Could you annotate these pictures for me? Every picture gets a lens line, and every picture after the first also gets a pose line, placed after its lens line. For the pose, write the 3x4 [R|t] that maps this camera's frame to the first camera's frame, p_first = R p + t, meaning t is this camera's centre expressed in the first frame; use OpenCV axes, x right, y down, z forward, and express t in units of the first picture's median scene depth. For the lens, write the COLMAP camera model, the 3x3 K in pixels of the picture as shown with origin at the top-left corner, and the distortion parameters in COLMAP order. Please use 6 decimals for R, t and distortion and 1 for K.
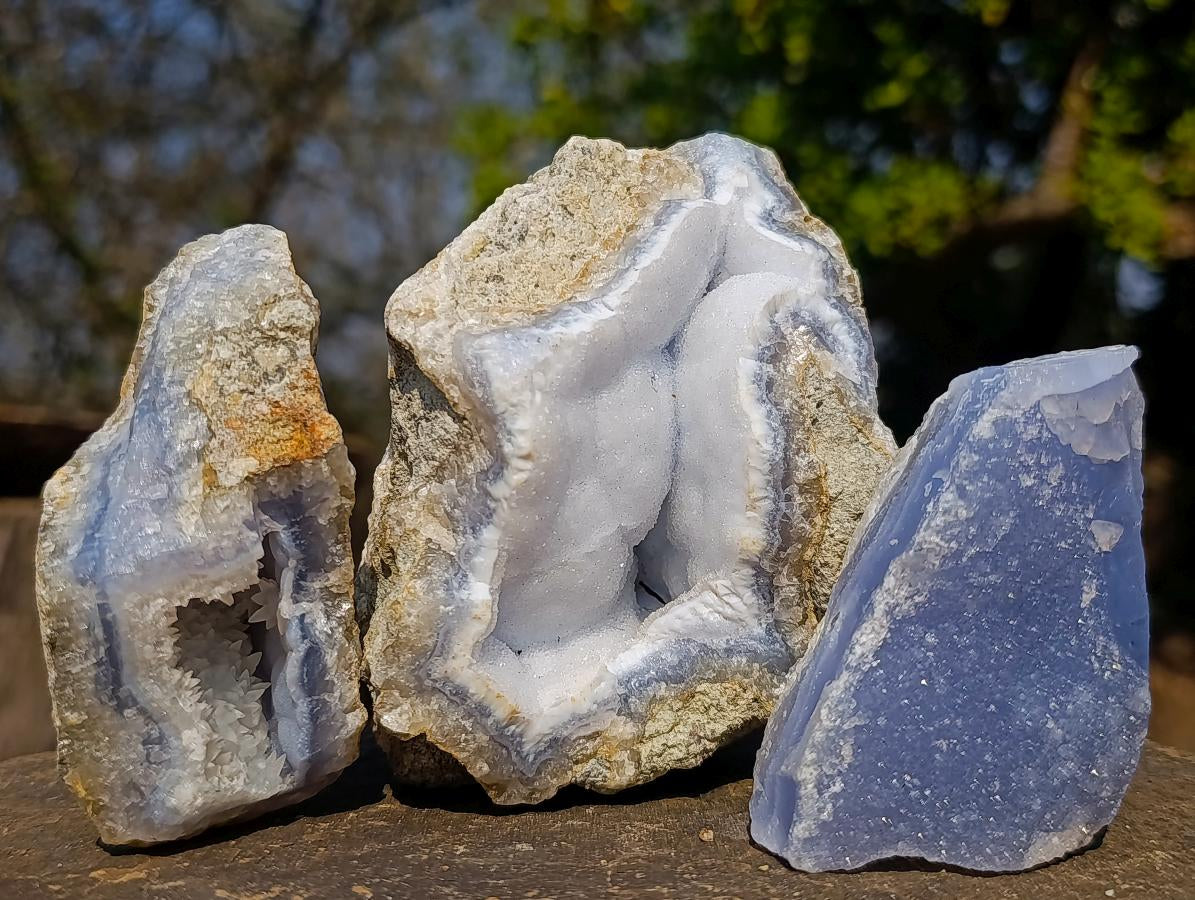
lens RADIAL K [[2416.7, 0, 597.5], [0, 2416.7, 450.0], [0, 0, 1]] dist [0.154018, -0.063647]
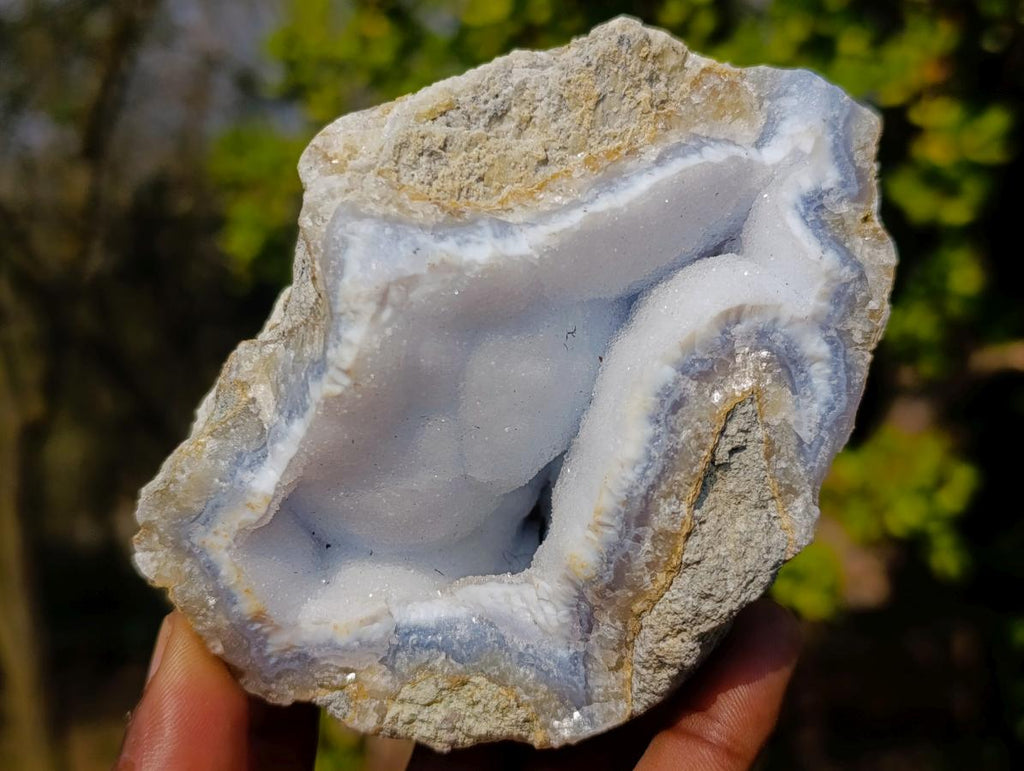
lens RADIAL K [[2070.9, 0, 512.0], [0, 2070.9, 385.5], [0, 0, 1]] dist [0.154018, -0.063647]
pose [[0.811919, 0.443044, -0.380130, 0.290141], [-0.330531, 0.885624, 0.326220, -0.243592], [0.481183, -0.139219, 0.865495, 0.371247]]
